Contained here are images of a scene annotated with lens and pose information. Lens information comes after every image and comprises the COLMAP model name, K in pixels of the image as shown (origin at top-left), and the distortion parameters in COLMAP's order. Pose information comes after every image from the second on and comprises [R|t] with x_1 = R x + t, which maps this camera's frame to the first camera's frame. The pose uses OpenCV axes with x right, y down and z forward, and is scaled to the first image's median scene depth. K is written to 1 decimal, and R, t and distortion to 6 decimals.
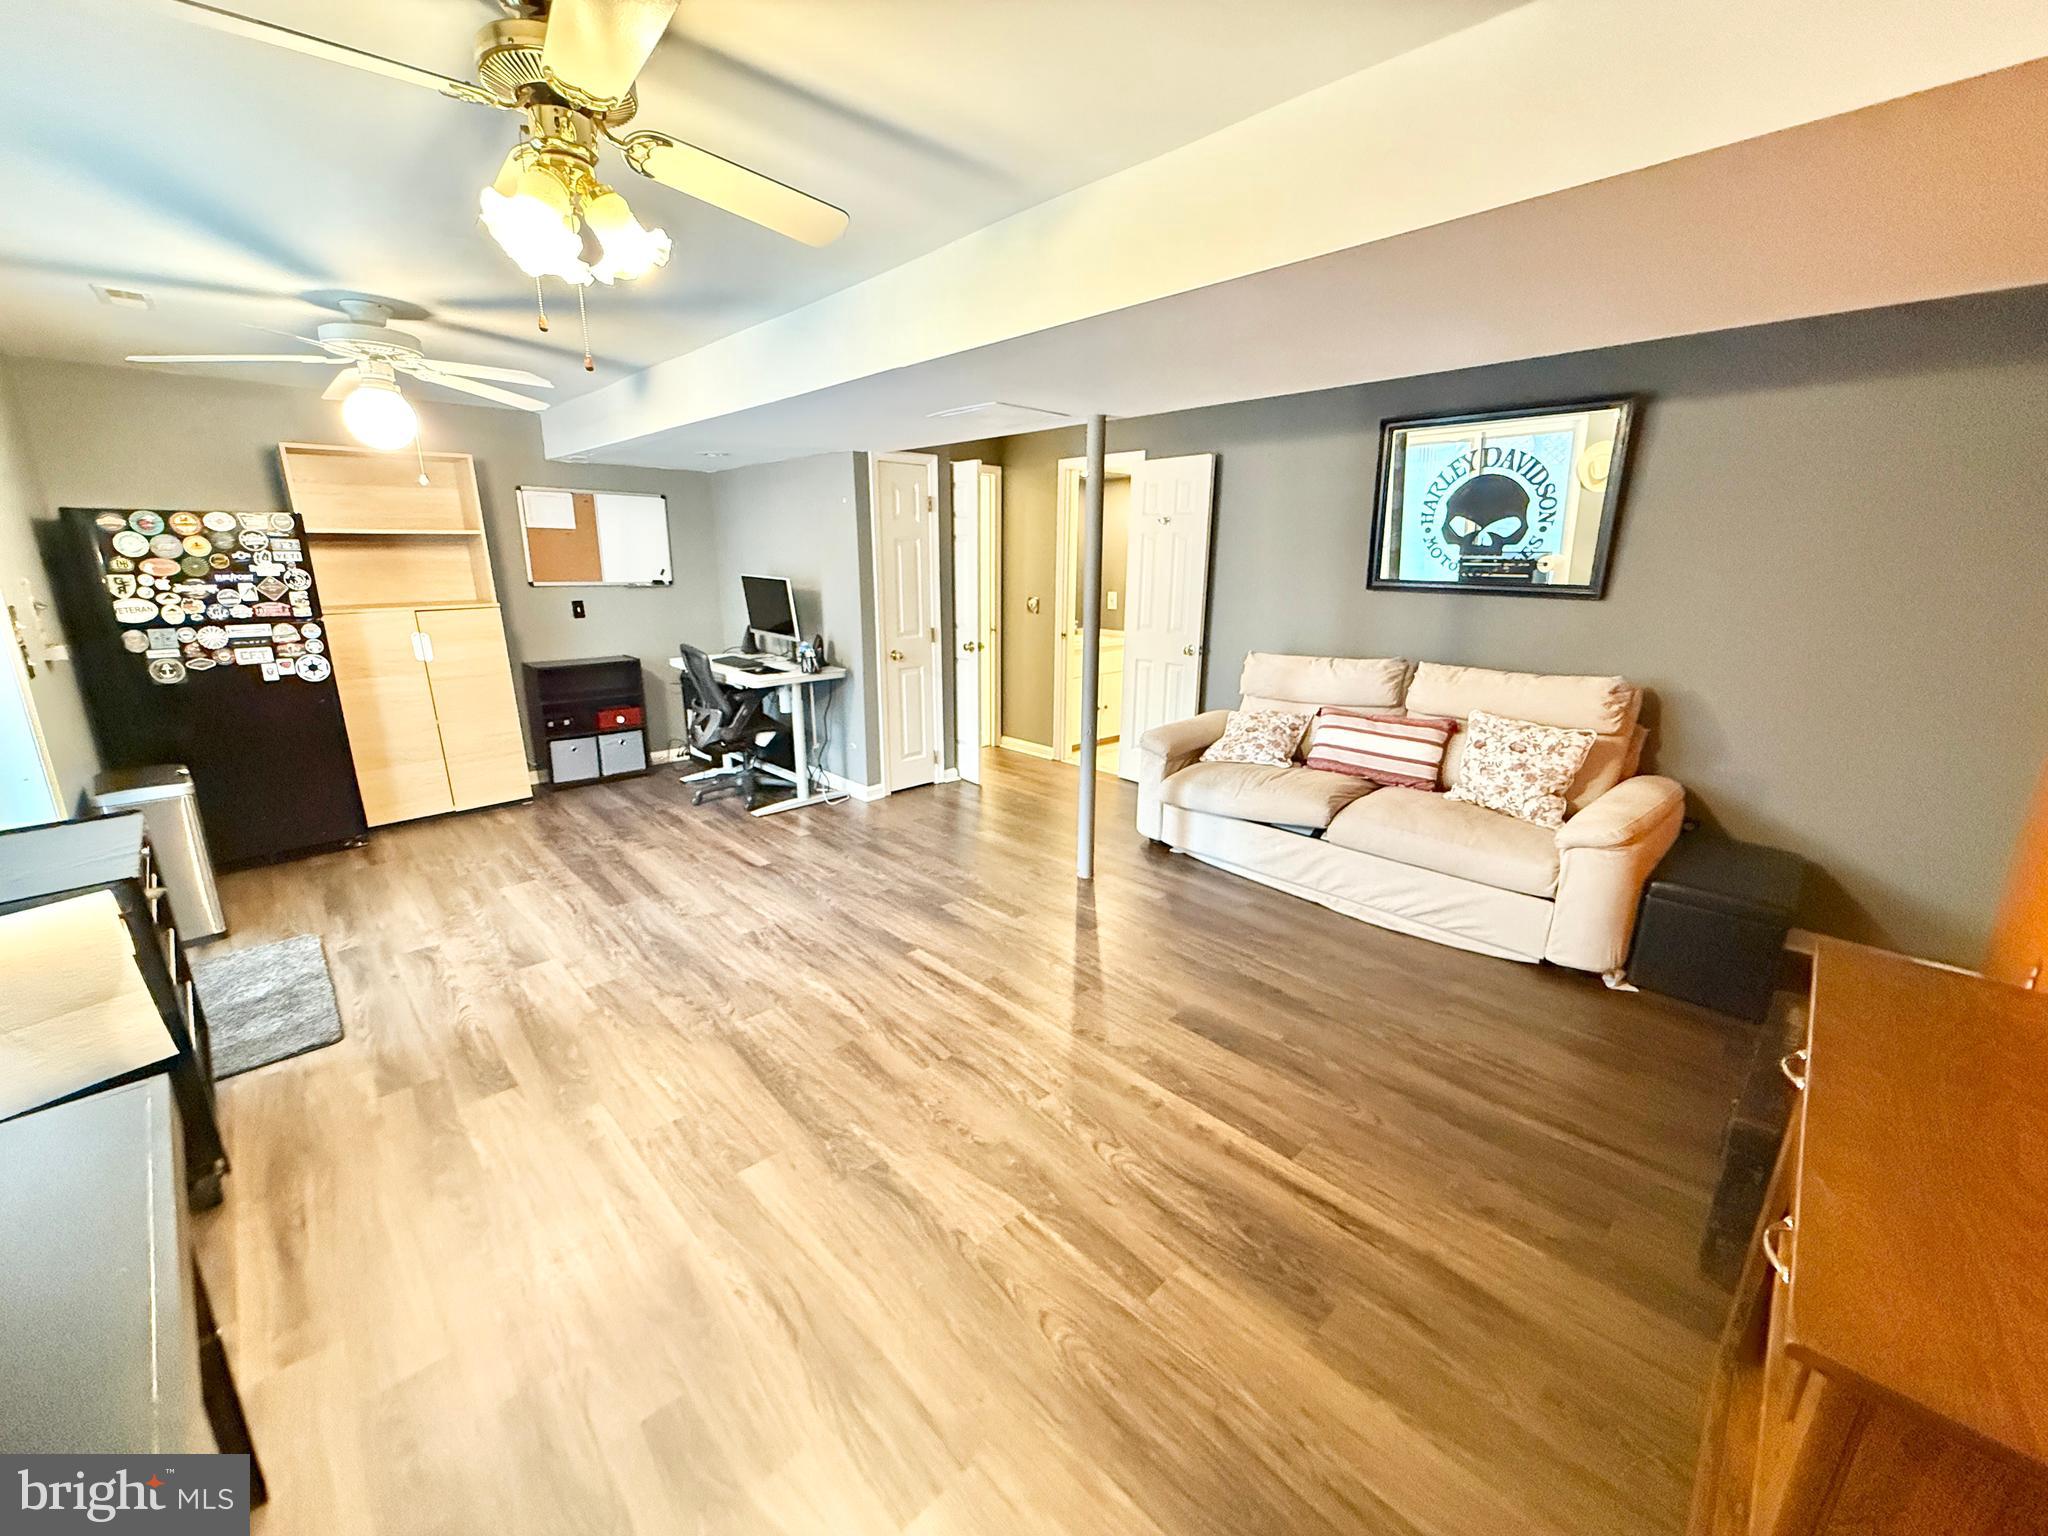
lens RADIAL K [[813.3, 0, 1022.0], [0, 813.3, 762.5], [0, 0, 1]] dist [-0.000653, -0.000426]
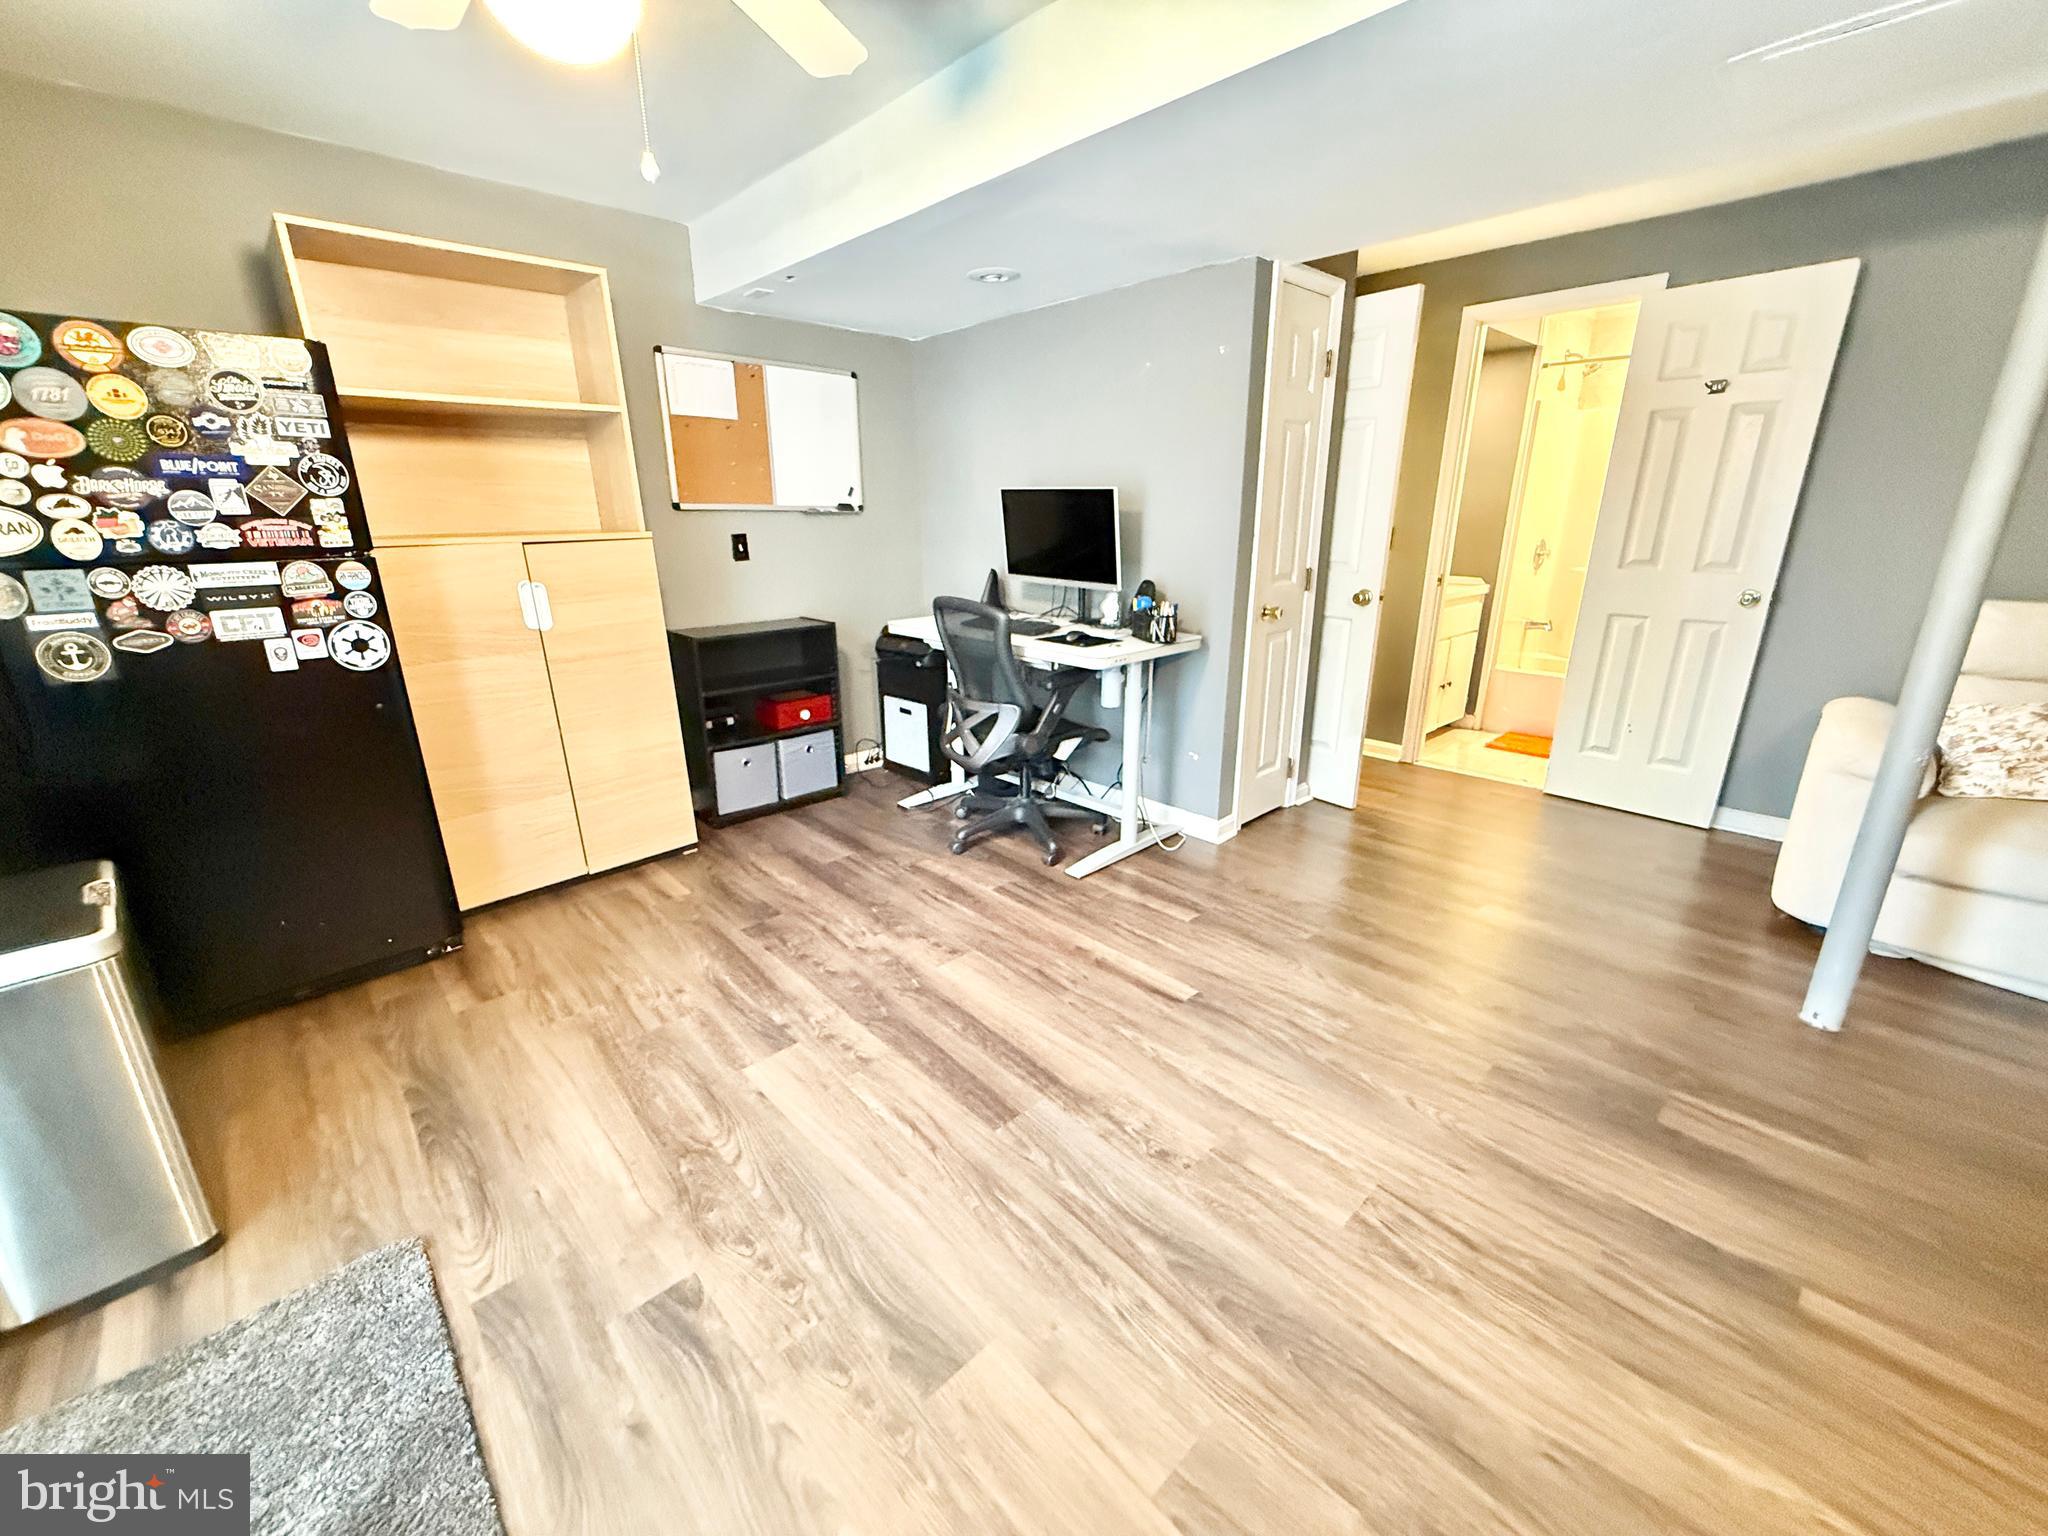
lens RADIAL K [[813.3, 0, 1020.9], [0, 813.3, 763.5], [0, 0, 1]] dist [-0.000653, -0.000426]
pose [[0.999917, -0.009552, -0.008651, -0.425949], [0.009971, 0.998712, 0.049758, -0.060220], [0.008165, -0.049840, 0.998724, 0.457319]]
